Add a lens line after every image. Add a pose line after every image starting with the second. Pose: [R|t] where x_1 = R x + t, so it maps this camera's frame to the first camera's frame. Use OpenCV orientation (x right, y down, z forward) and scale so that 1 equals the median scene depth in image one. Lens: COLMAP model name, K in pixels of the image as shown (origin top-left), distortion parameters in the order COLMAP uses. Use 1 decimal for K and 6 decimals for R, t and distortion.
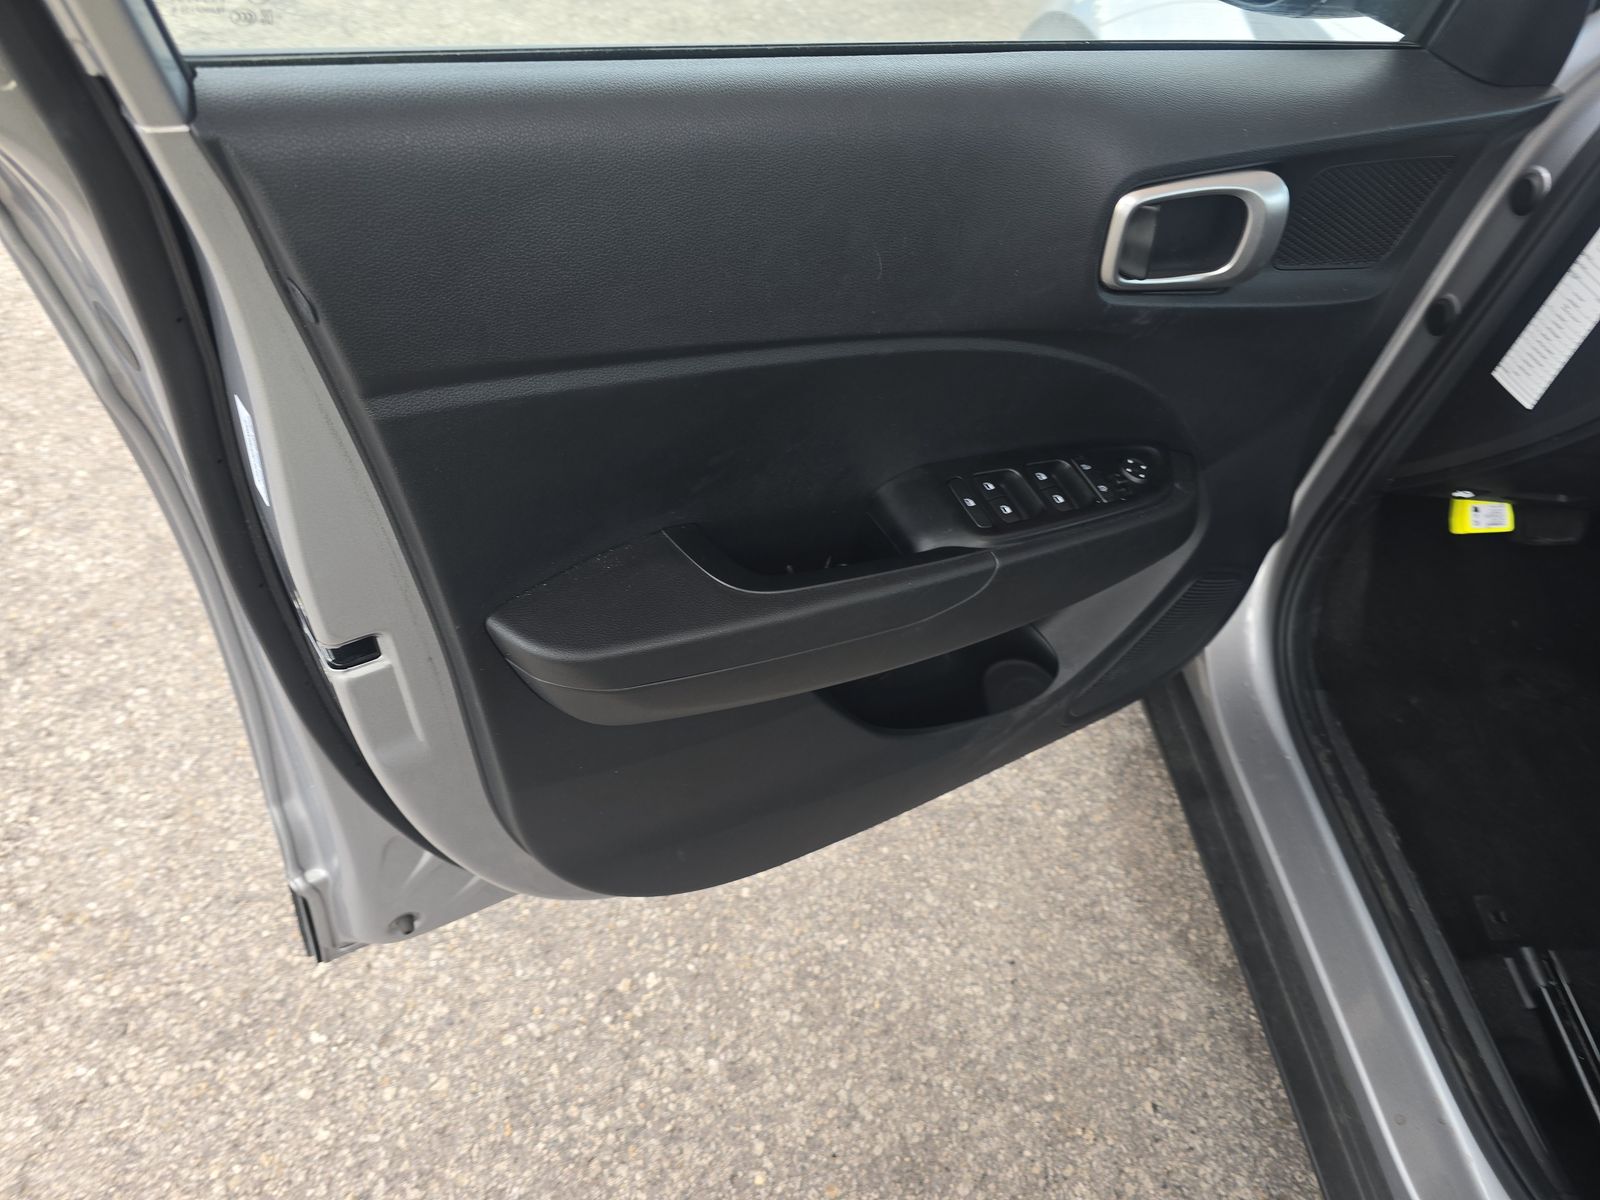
lens RADIAL K [[1093.9, 0, 794.4], [0, 1093.9, 587.6], [0, 0, 1]] dist [0.038920, -0.035684]
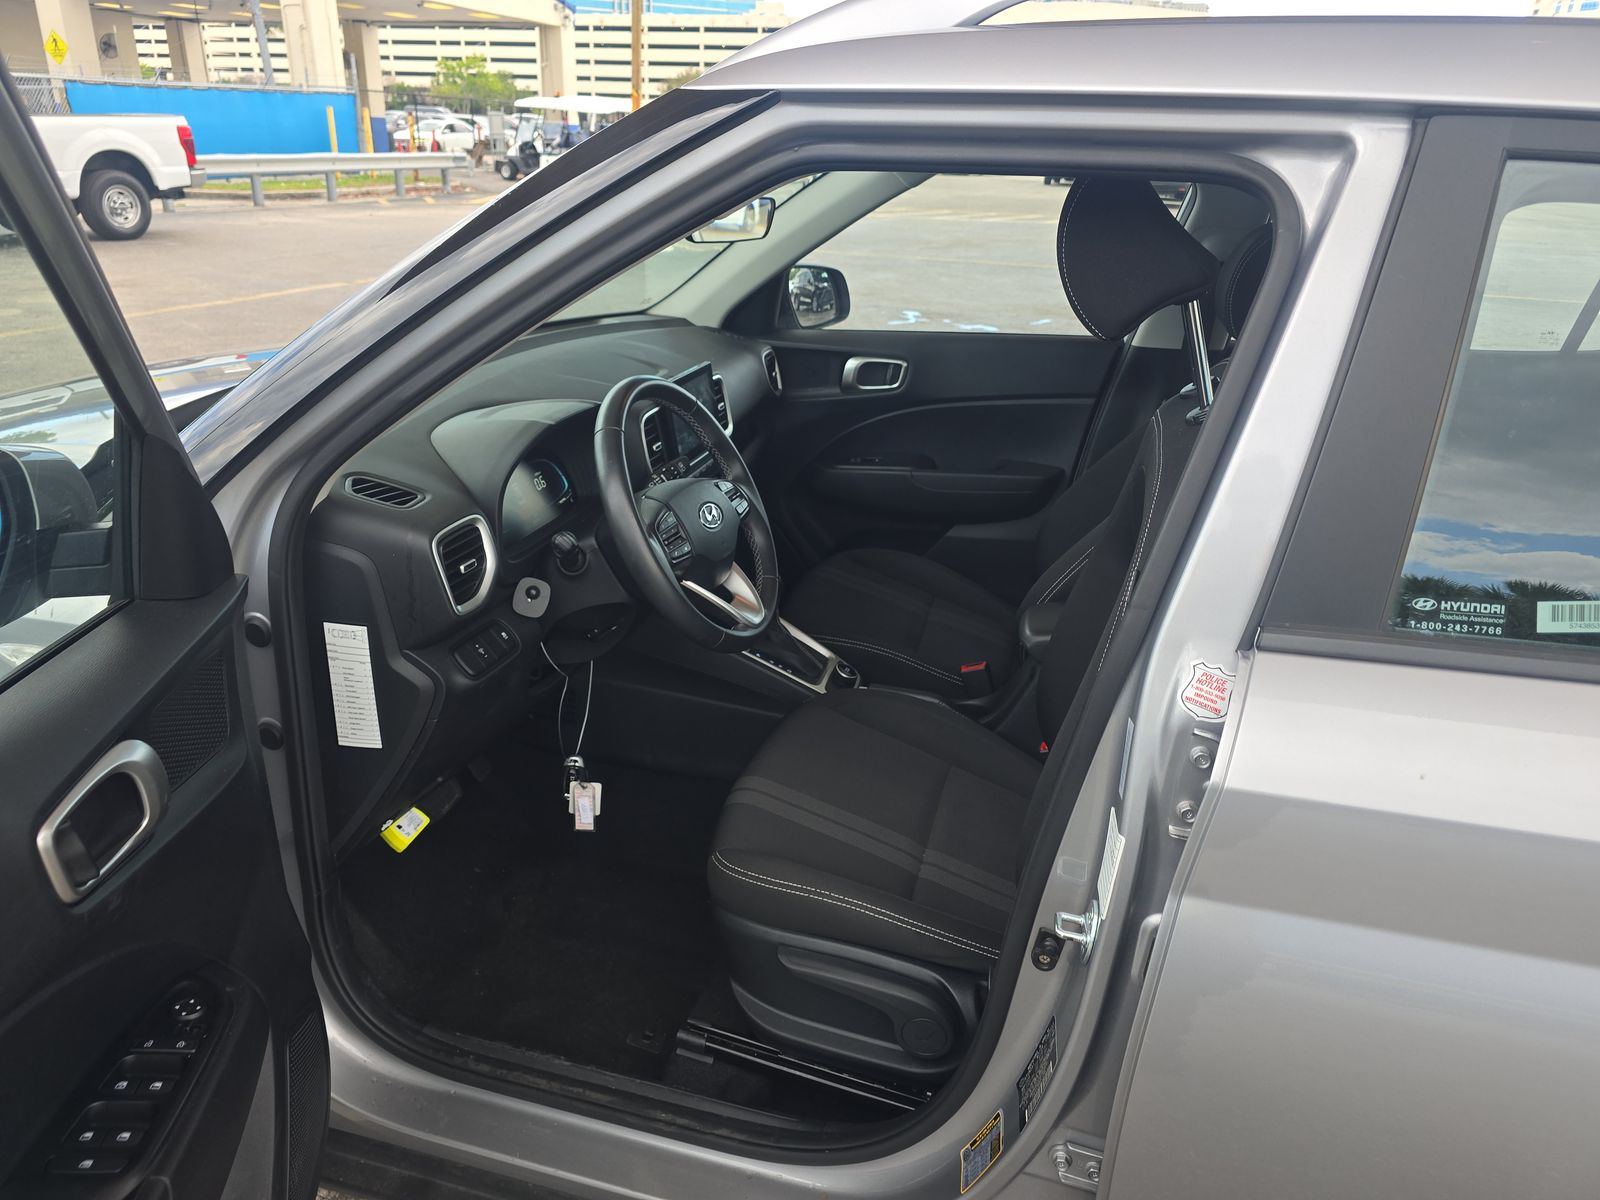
lens RADIAL K [[1093.9, 0, 794.4], [0, 1093.9, 587.6], [0, 0, 1]] dist [0.038920, -0.035684]
pose [[0.349814, -0.447511, 0.823022, -0.132555], [0.708608, 0.701052, 0.080007, -0.053159], [-0.612785, 0.555212, 0.562347, -0.113127]]
